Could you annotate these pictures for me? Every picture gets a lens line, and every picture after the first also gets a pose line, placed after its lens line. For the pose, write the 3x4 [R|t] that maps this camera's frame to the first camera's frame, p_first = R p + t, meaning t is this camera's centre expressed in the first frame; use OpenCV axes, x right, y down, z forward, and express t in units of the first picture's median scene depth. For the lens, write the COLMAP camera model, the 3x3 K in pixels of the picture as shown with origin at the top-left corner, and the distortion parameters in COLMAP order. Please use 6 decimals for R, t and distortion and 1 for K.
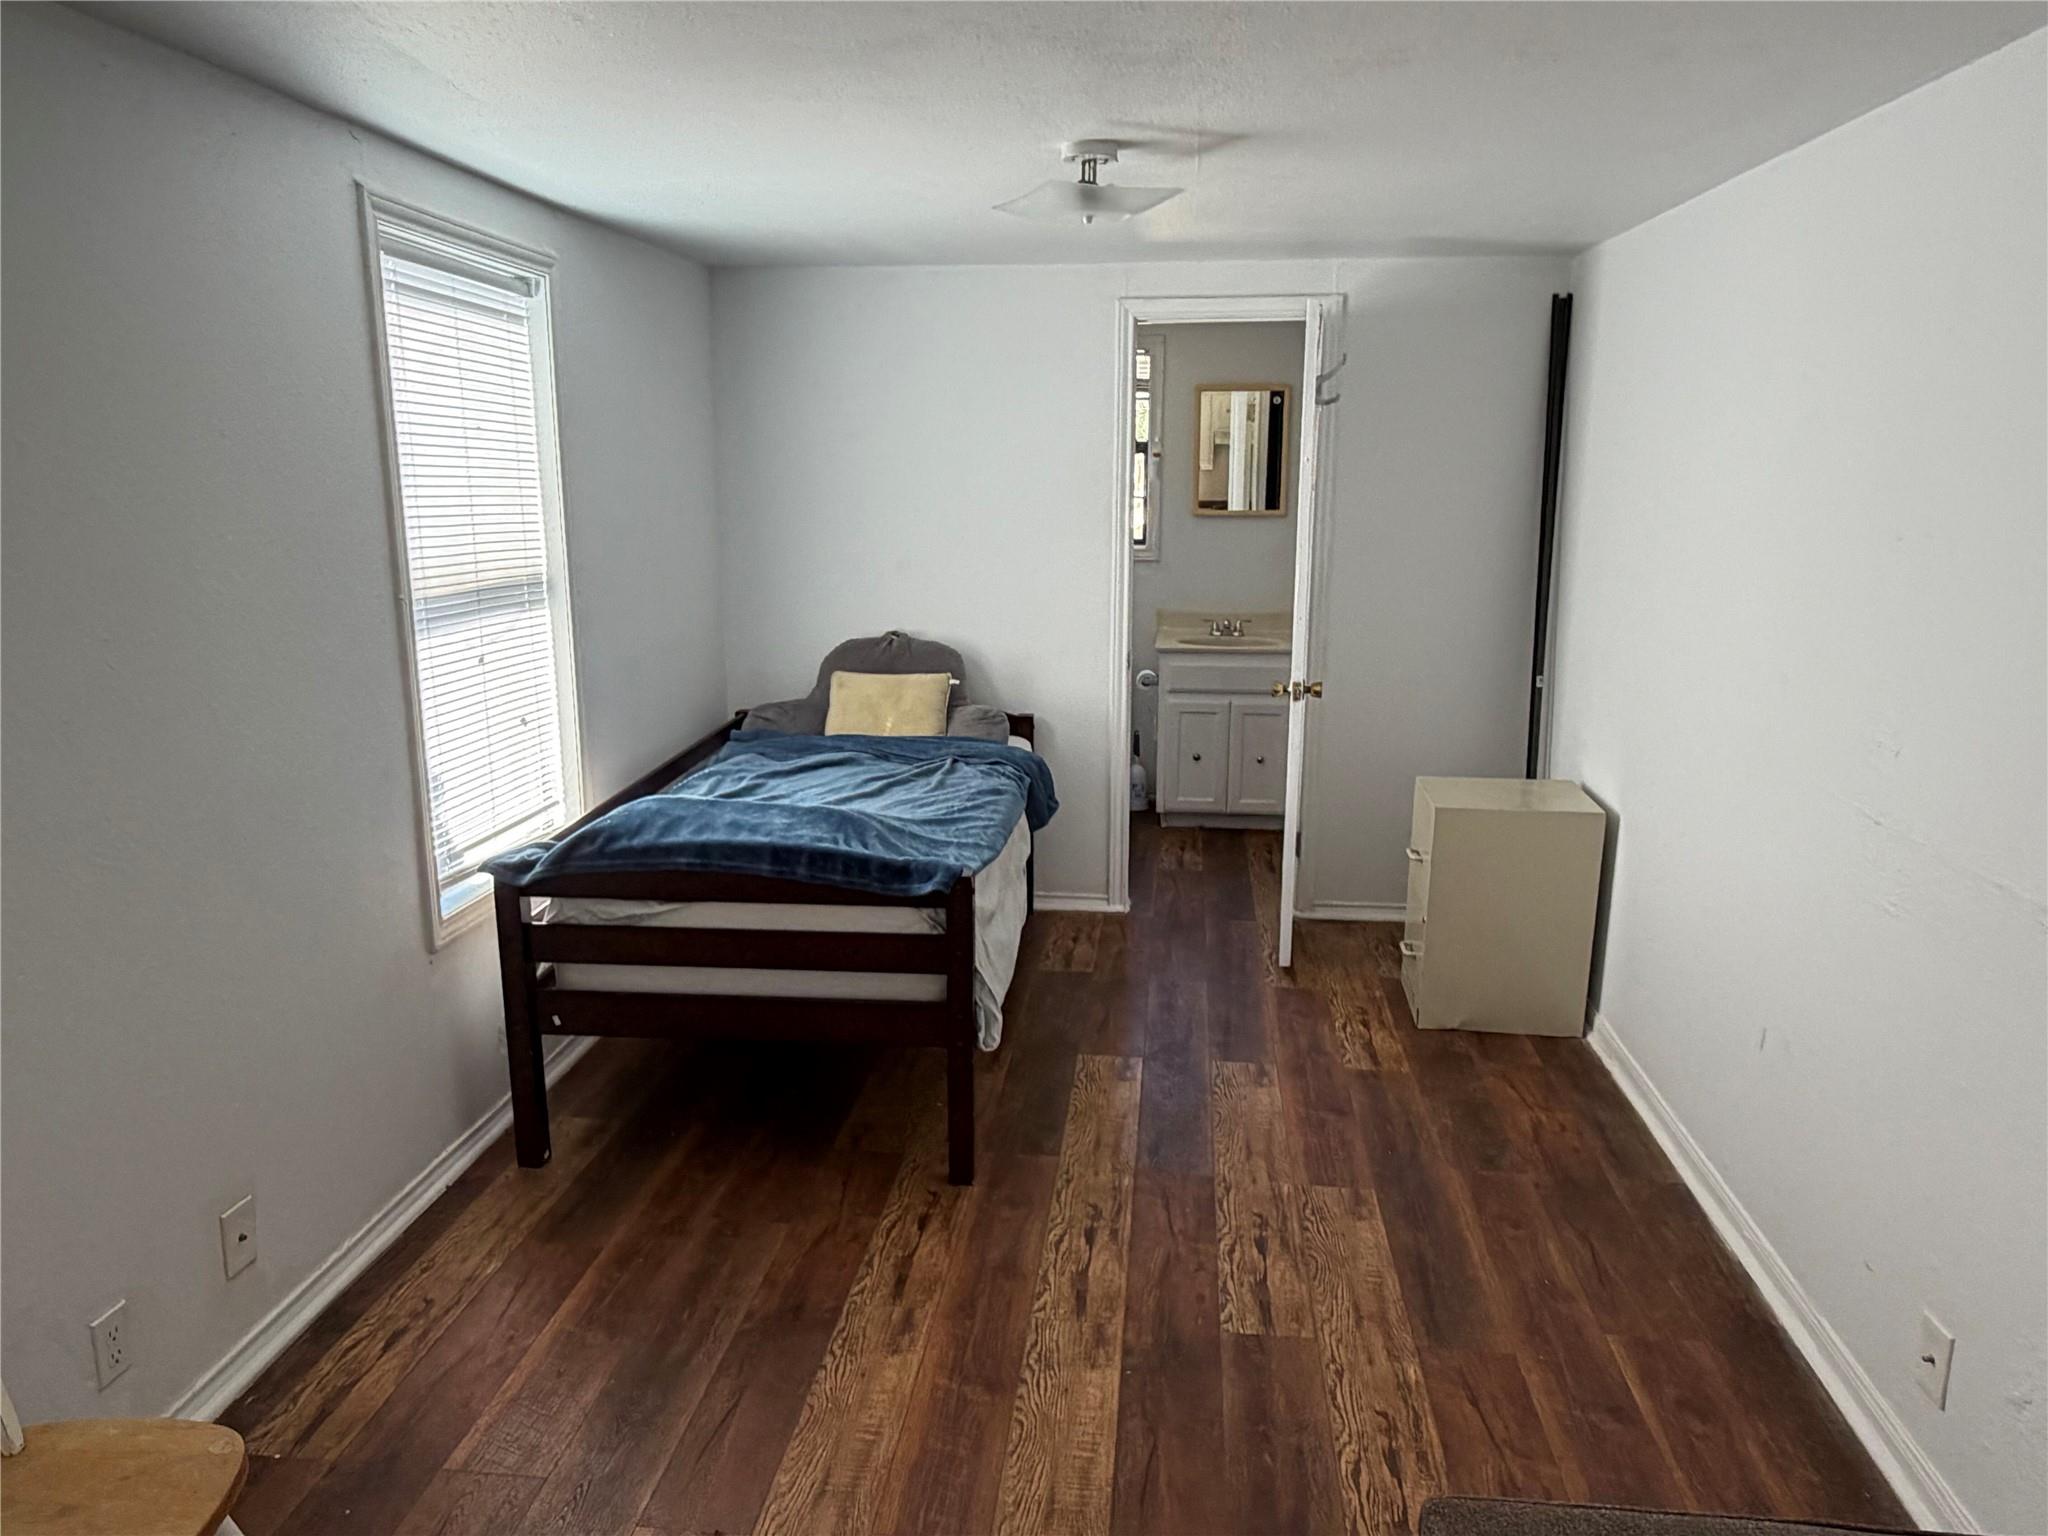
lens RADIAL K [[1365.5, 0, 1024.0], [0, 1365.5, 768.0], [0, 0, 1]] dist [0.005835, 0.000661]
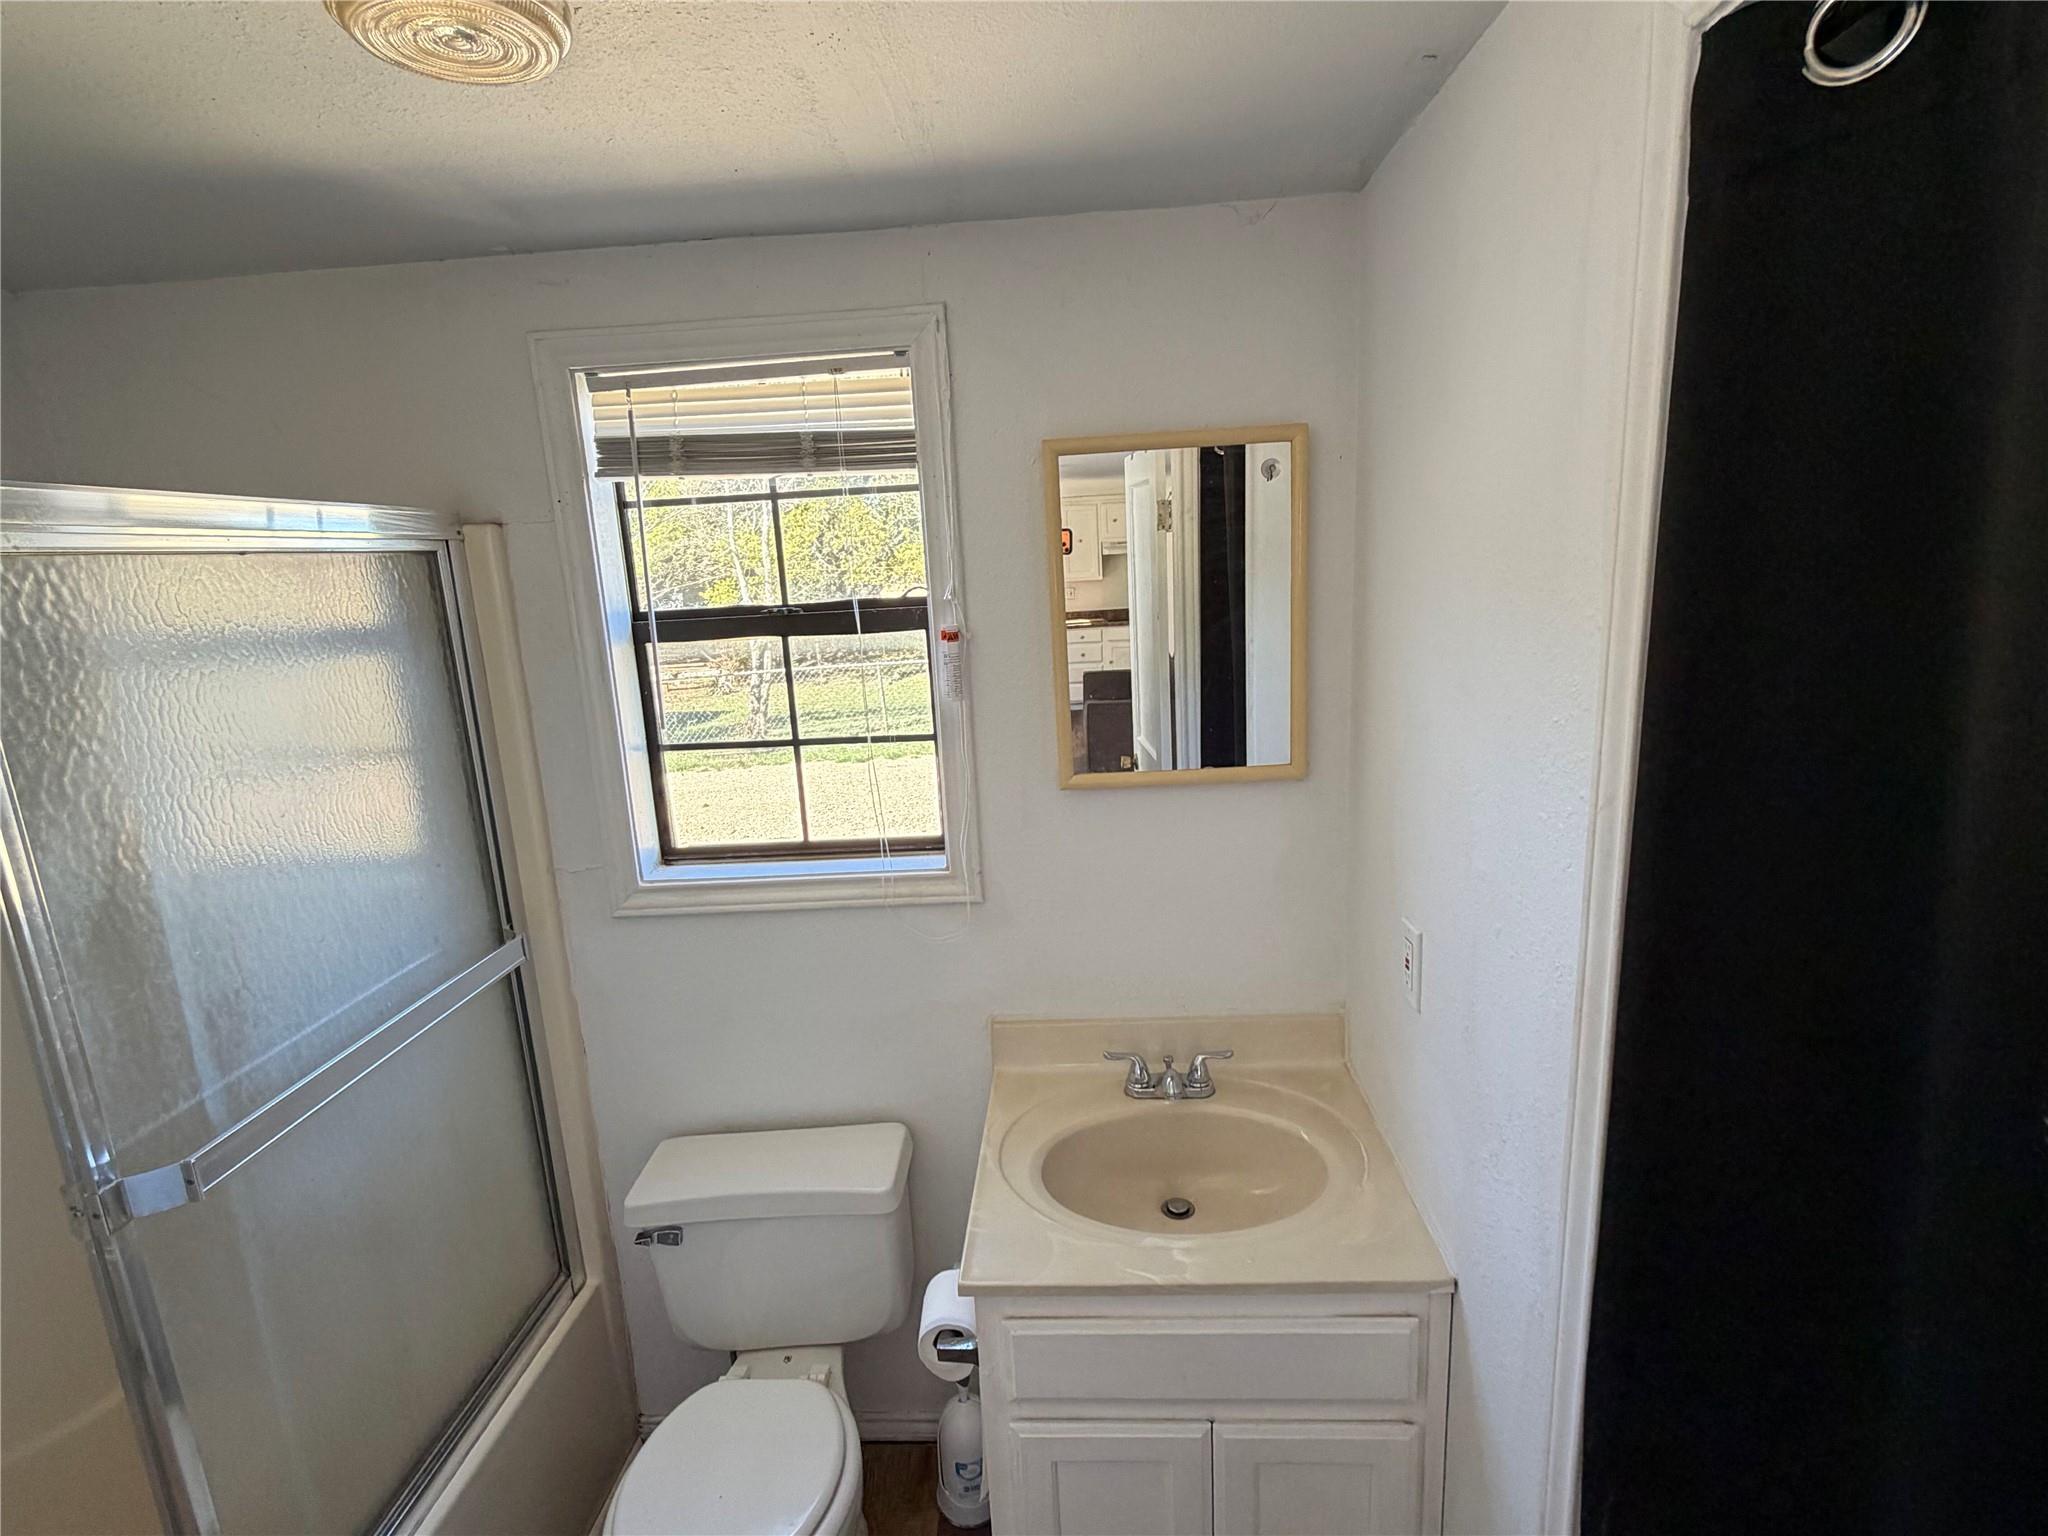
lens RADIAL K [[962.5, 0, 1020.8], [0, 962.5, 768.3], [0, 0, 1]] dist [-0.000554, 0.000009]
pose [[0.996870, -0.068256, 0.039890, 0.176008], [0.068807, 0.997550, -0.012619, -0.321553], [-0.038931, 0.015325, 0.999124, 1.262216]]
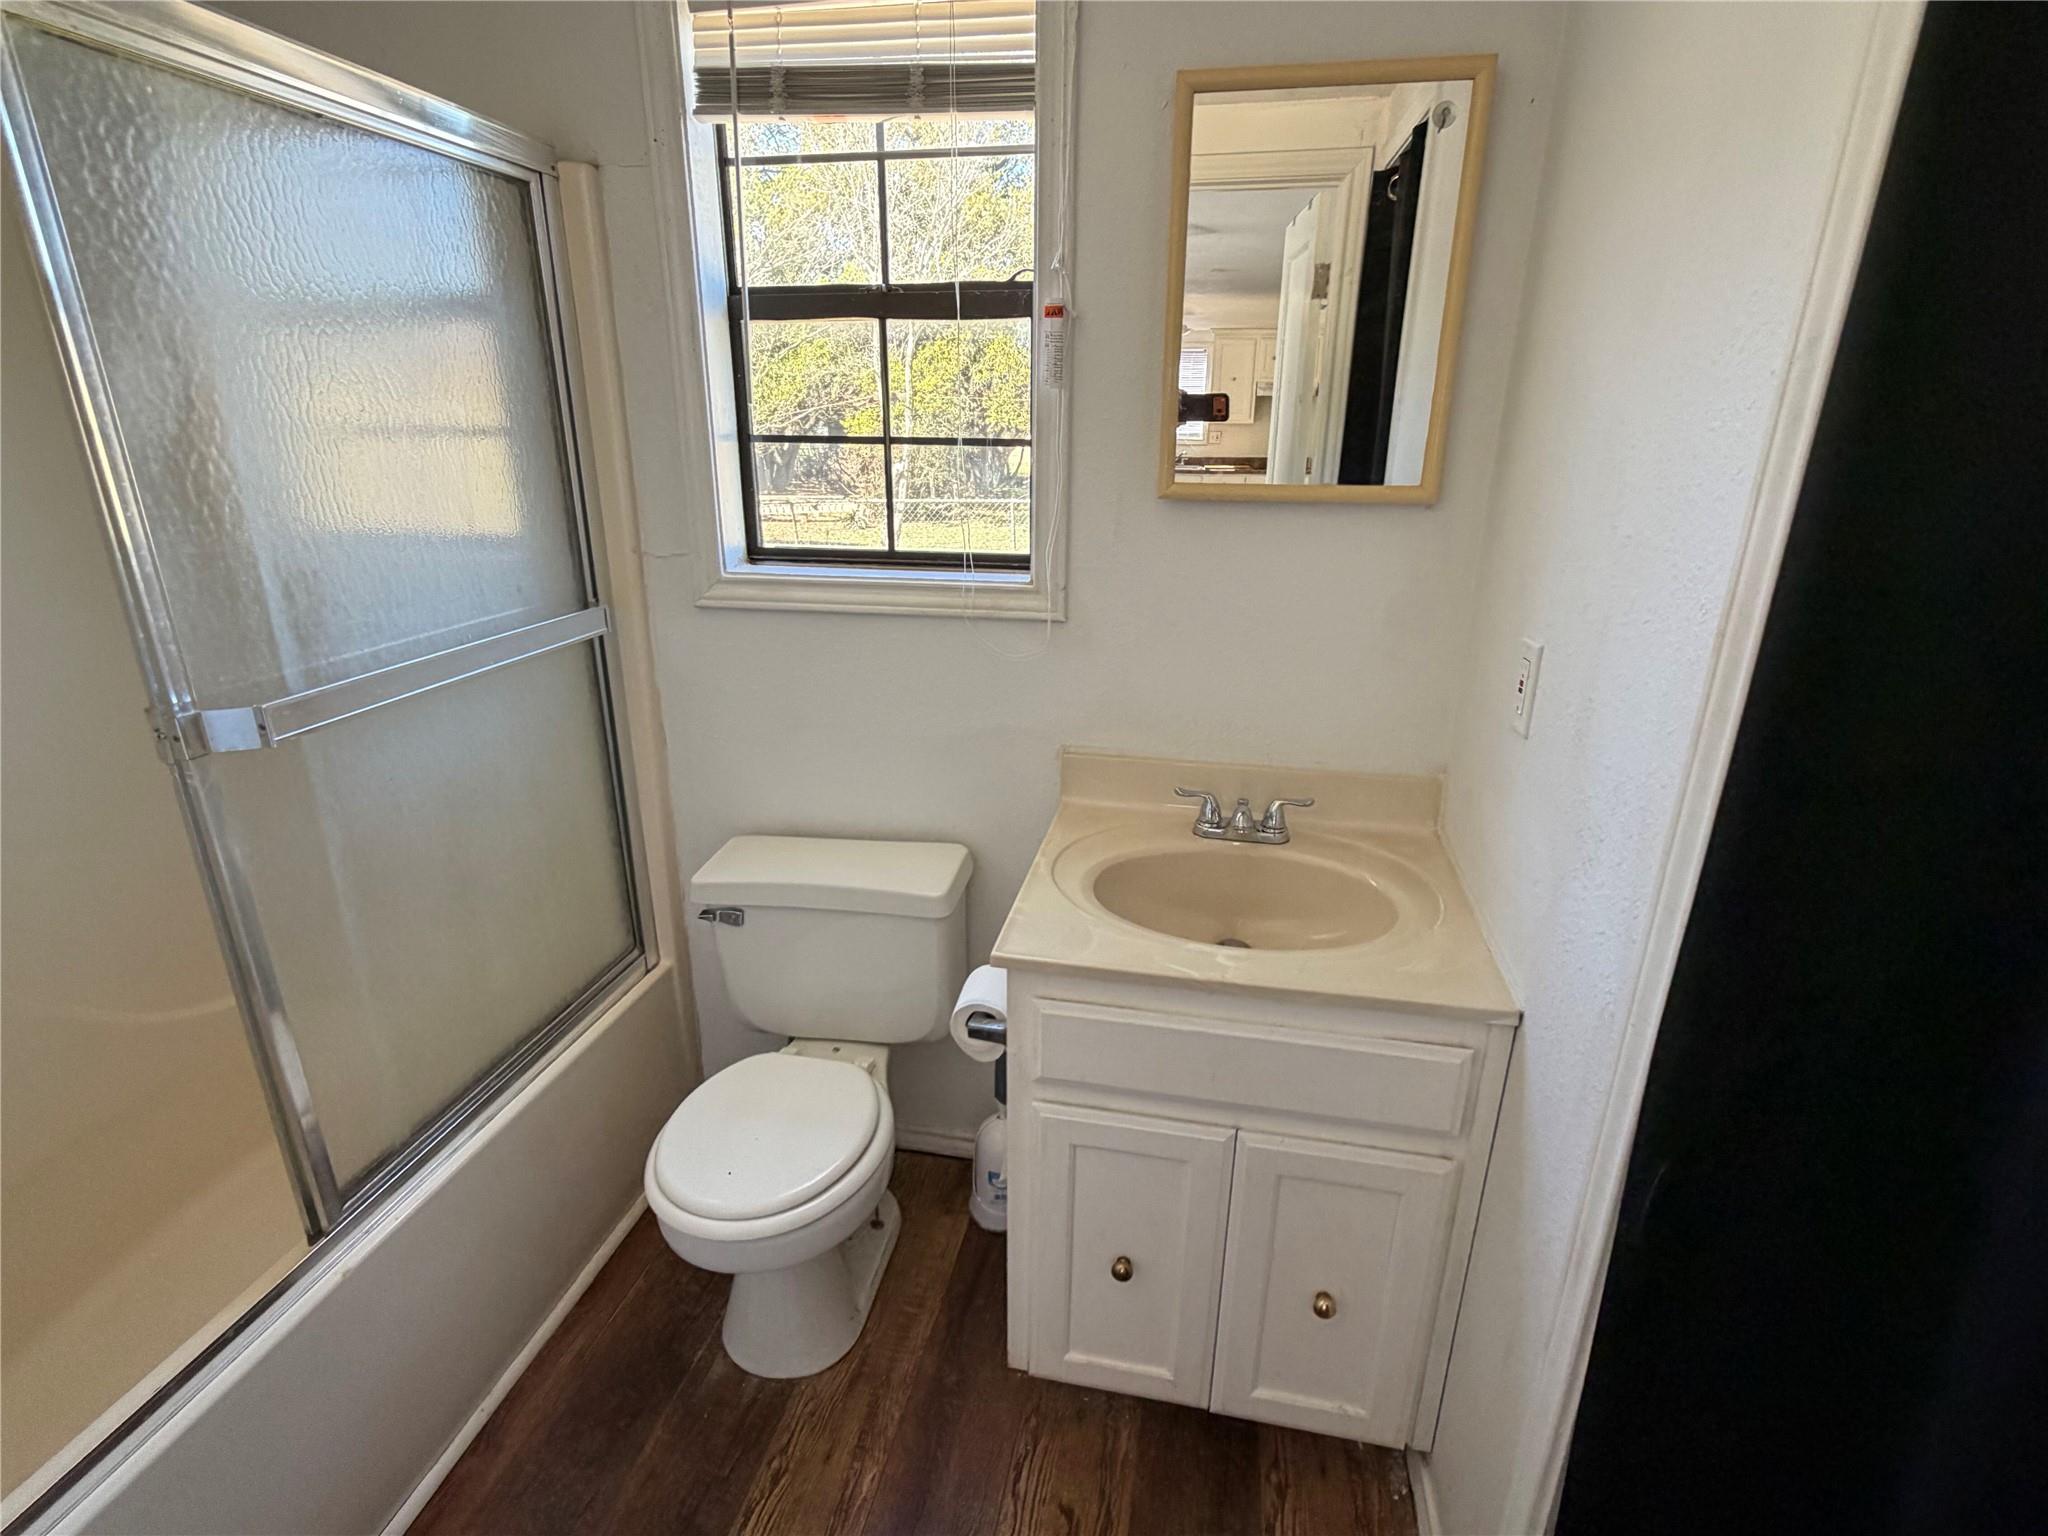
lens RADIAL K [[954.7, 0, 1031.1], [0, 954.7, 775.6], [0, 0, 1]] dist [0.001841, 0.000012]
pose [[0.996086, 0.031548, -0.082572, 0.195263], [-0.022423, 0.993767, 0.109194, -0.239456], [0.085502, -0.106915, 0.990585, 1.286043]]
